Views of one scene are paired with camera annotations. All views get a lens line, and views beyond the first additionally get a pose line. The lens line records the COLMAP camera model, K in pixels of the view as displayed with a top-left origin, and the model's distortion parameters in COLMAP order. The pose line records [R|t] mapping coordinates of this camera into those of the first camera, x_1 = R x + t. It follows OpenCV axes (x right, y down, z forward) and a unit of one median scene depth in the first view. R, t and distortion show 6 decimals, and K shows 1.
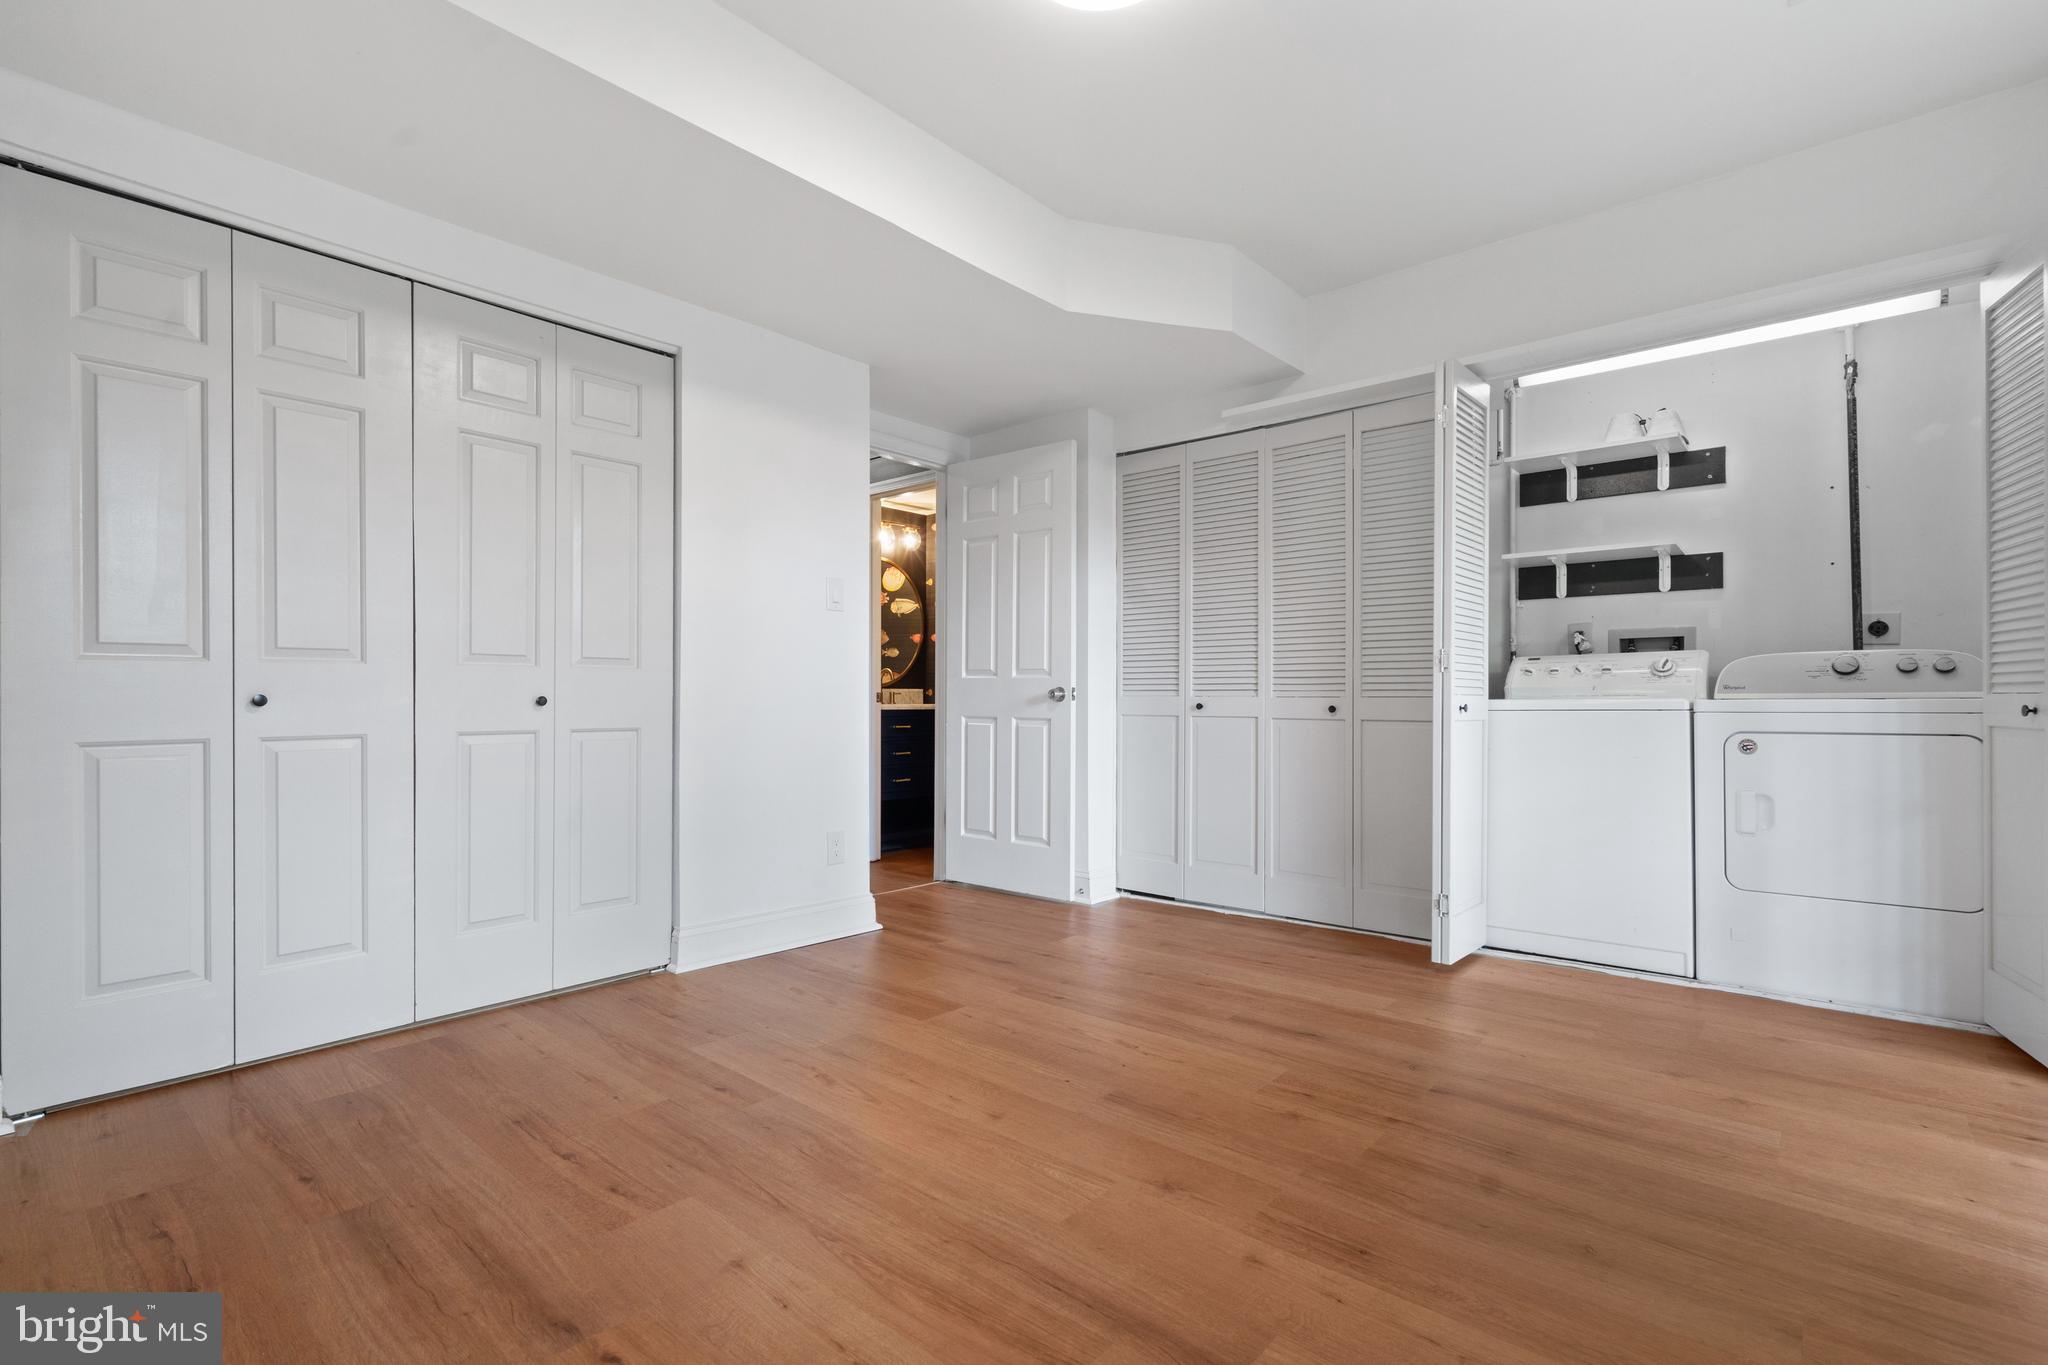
lens RADIAL K [[943.3, 0, 1024.0], [0, 943.3, 682.5], [0, 0, 1]] dist [0.001024, -0.000086]
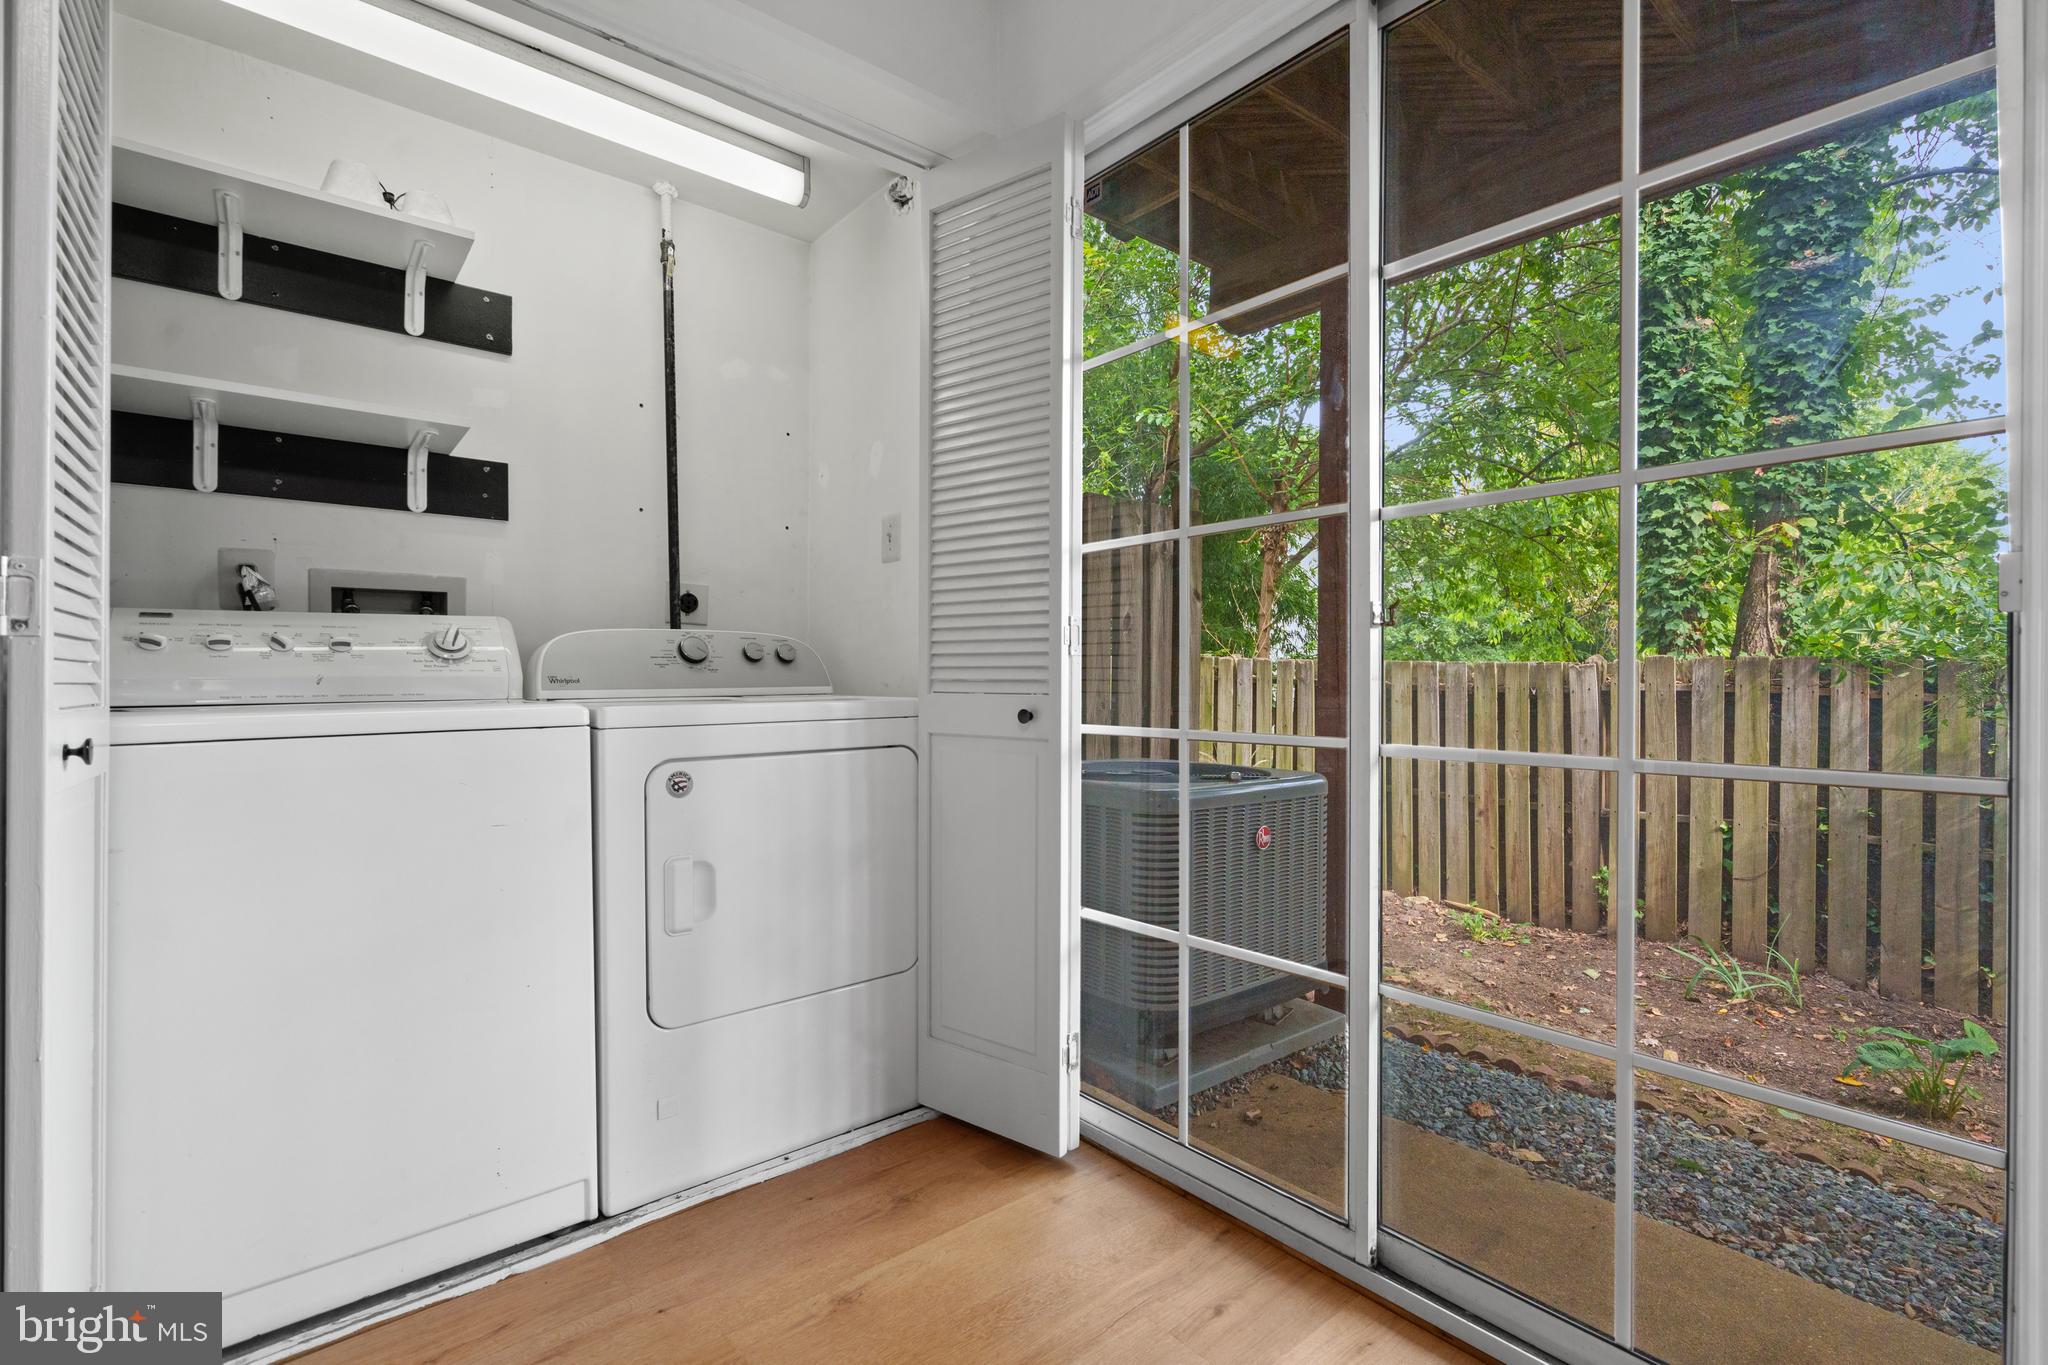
lens RADIAL K [[926.4, 0, 1024.0], [0, 926.4, 682.5], [0, 0, 1]] dist [-0.002150, -0.000627]
pose [[0.155836, -0.008154, 0.987749, 0.242637], [-0.017196, 0.999792, 0.010967, -0.006290], [-0.987633, -0.018694, 0.155663, 0.745798]]
